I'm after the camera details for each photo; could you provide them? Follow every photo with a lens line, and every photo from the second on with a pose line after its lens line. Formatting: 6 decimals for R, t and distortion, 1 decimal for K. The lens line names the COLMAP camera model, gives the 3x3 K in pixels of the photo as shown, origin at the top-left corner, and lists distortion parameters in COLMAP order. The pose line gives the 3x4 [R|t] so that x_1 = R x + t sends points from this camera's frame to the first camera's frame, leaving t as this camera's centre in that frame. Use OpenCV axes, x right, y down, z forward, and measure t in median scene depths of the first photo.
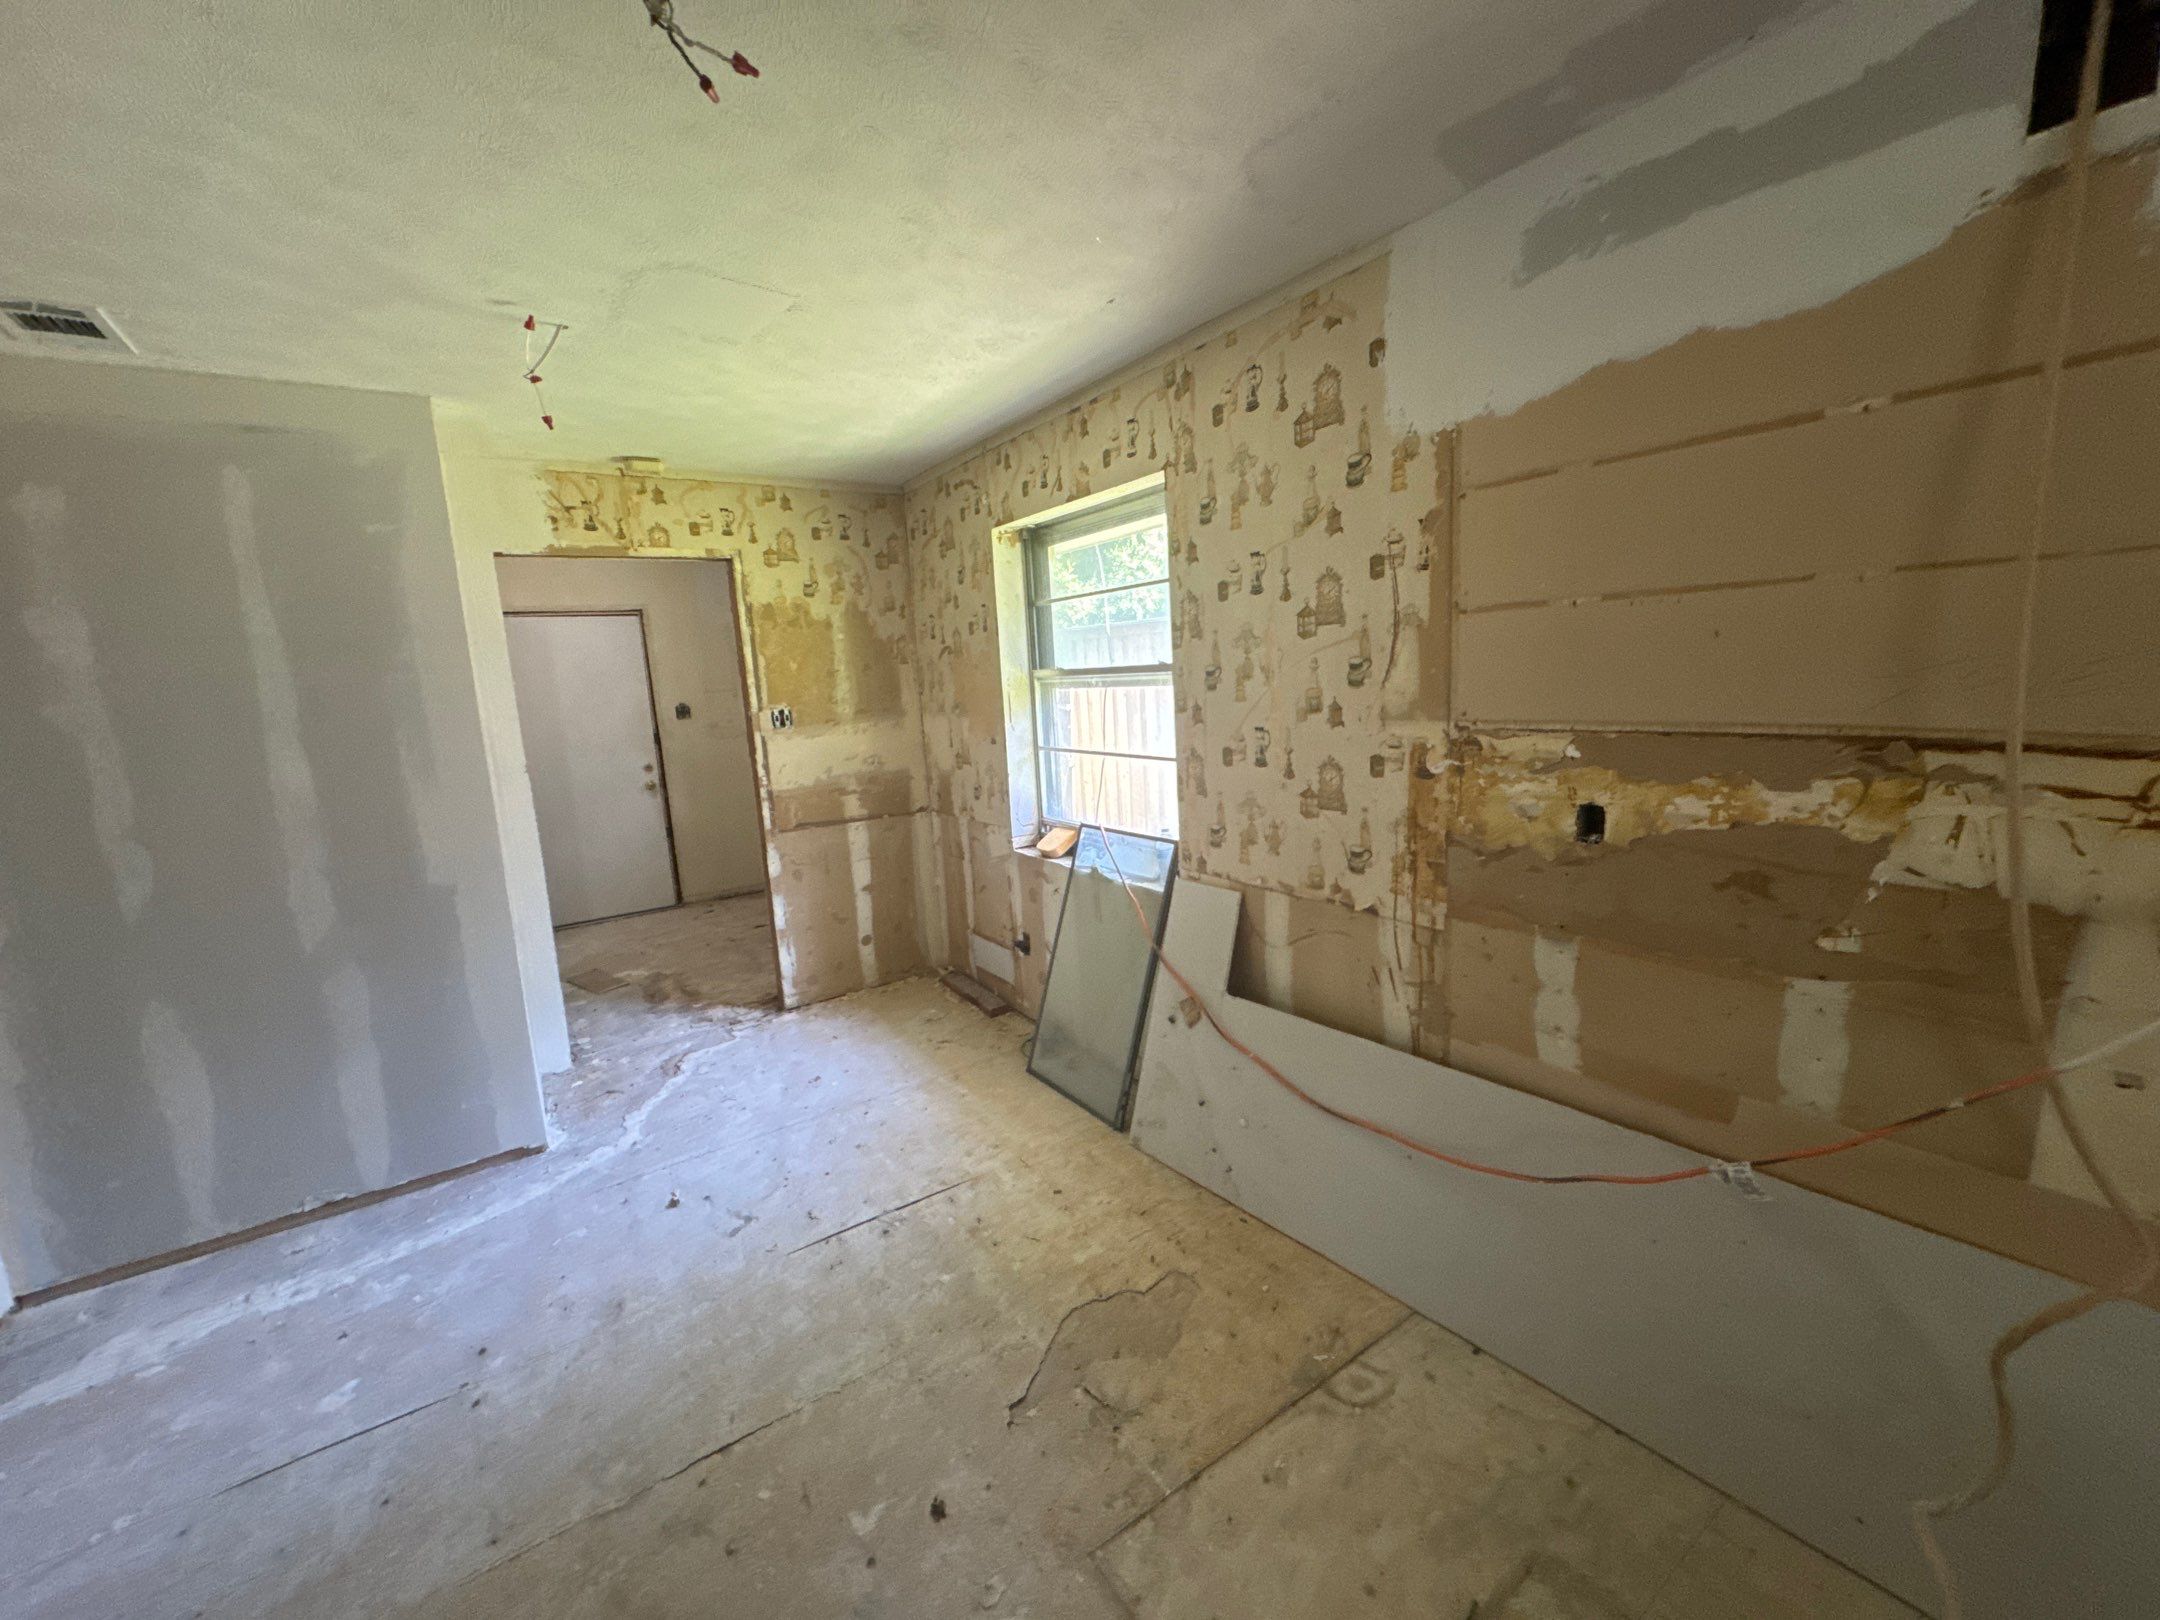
lens RADIAL K [[862.2, 0, 1078.1], [0, 862.2, 811.3], [0, 0, 1]] dist [-0.000719, -0.000012]
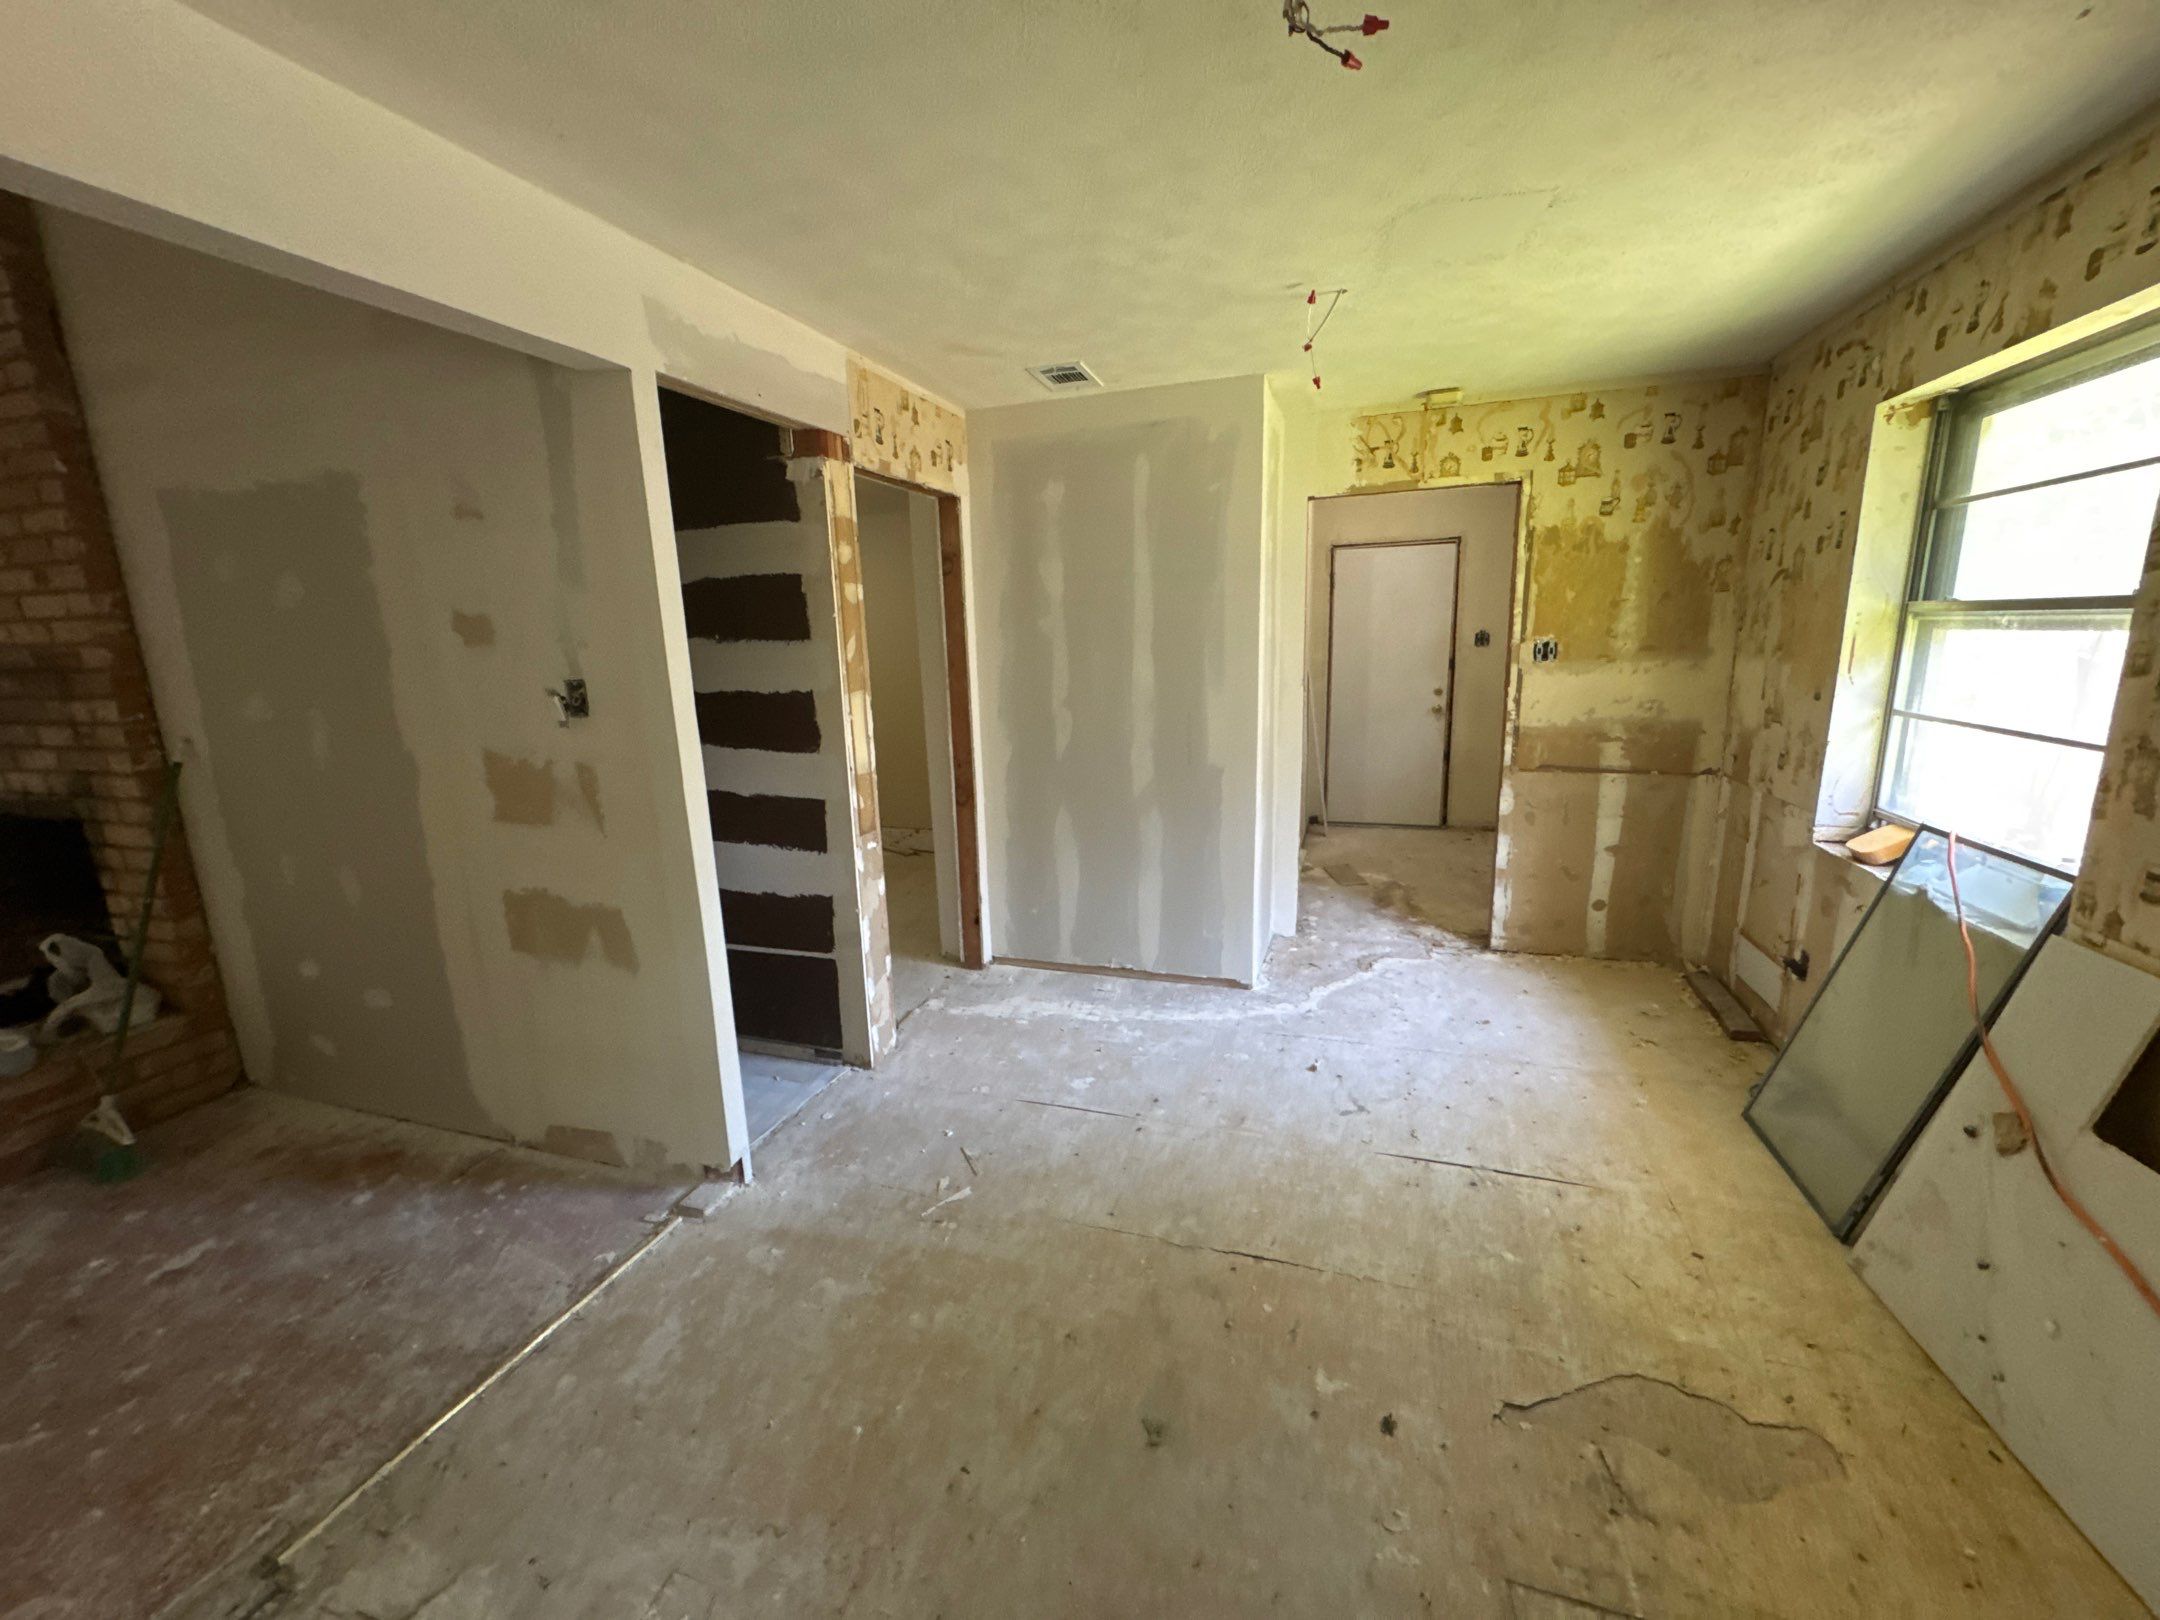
lens RADIAL K [[861.2, 0, 1076.5], [0, 861.2, 809.2], [0, 0, 1]] dist [-0.001259, 0.000448]
pose [[0.603179, 0.195726, -0.773218, 0.188480], [-0.131307, 0.980564, 0.145780, -0.014417], [0.786723, 0.013598, 0.617156, 0.036946]]
